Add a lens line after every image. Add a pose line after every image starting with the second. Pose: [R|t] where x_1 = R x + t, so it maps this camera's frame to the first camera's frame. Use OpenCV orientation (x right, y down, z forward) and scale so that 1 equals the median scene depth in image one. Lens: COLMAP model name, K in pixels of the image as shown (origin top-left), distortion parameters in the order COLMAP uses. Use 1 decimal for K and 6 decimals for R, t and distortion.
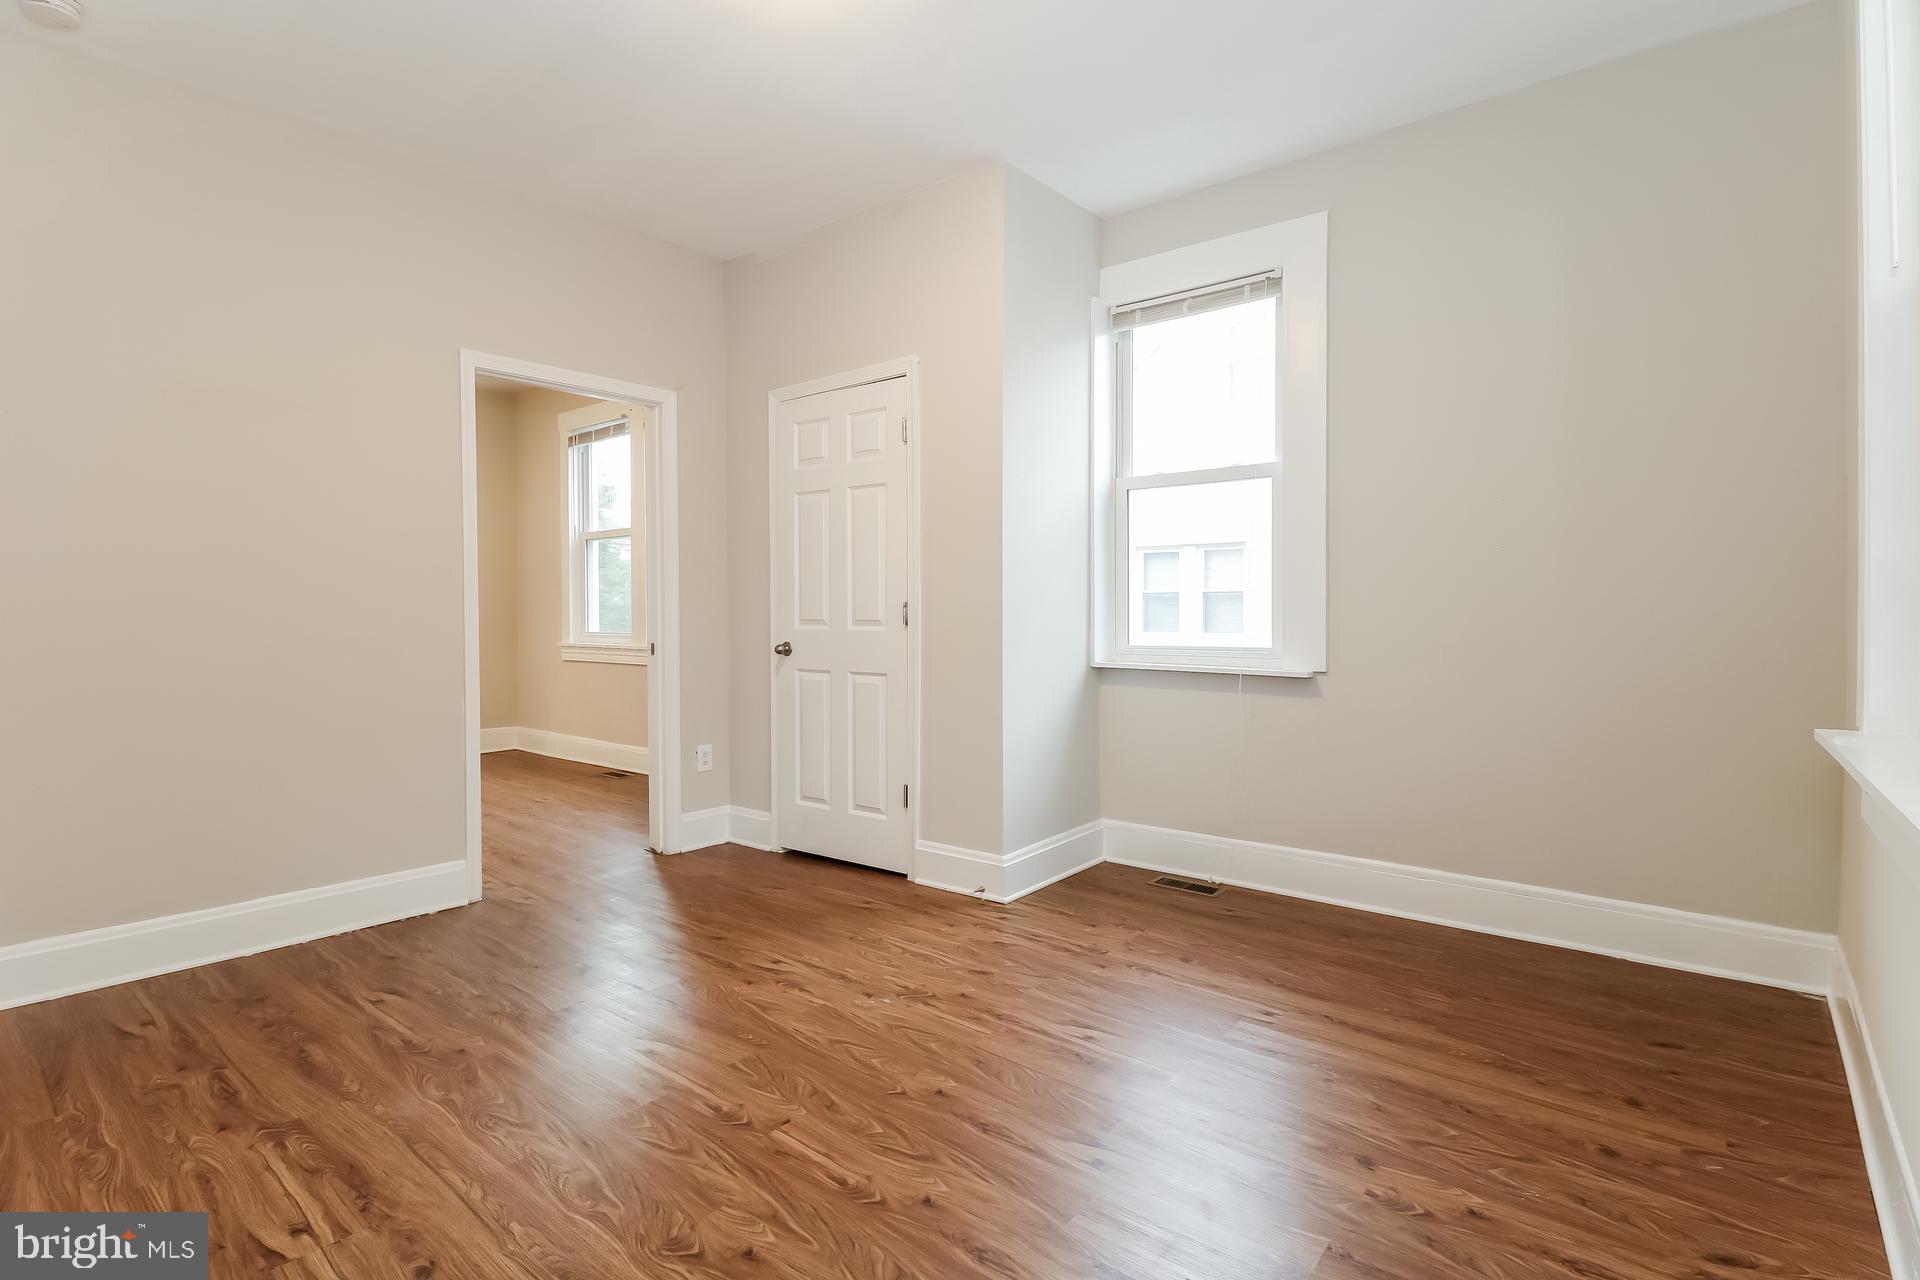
lens RADIAL K [[904.3, 0, 956.8], [0, 904.3, 625.2], [0, 0, 1]] dist [0.000423, -0.011340]
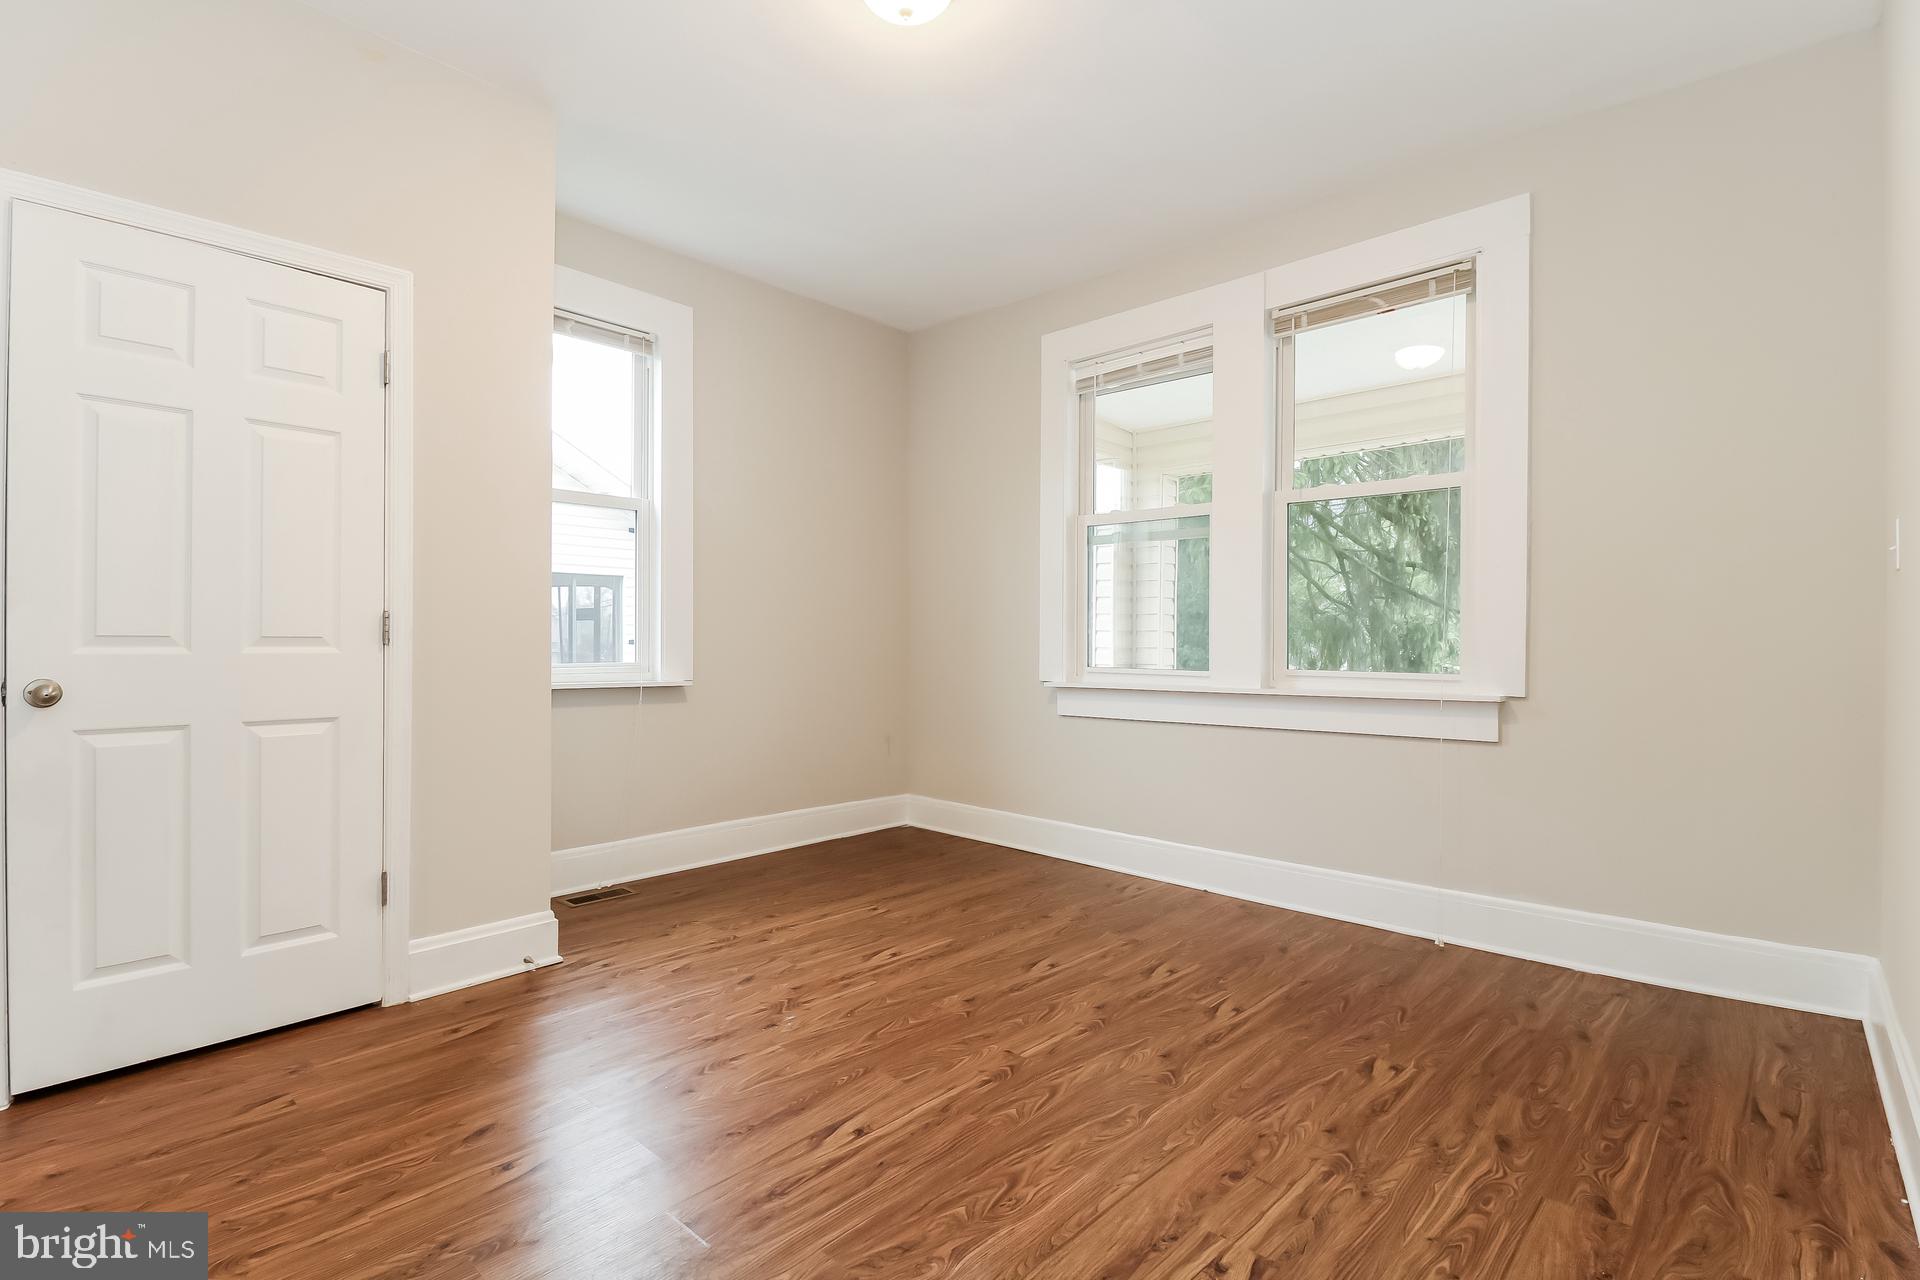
lens RADIAL K [[904.3, 0, 956.8], [0, 904.3, 625.2], [0, 0, 1]] dist [0.000423, -0.011340]
pose [[0.071662, 0.015039, 0.997316, -0.915634], [0.009012, 0.999836, -0.015725, 0.000212], [-0.997388, 0.010115, 0.071515, 0.637634]]
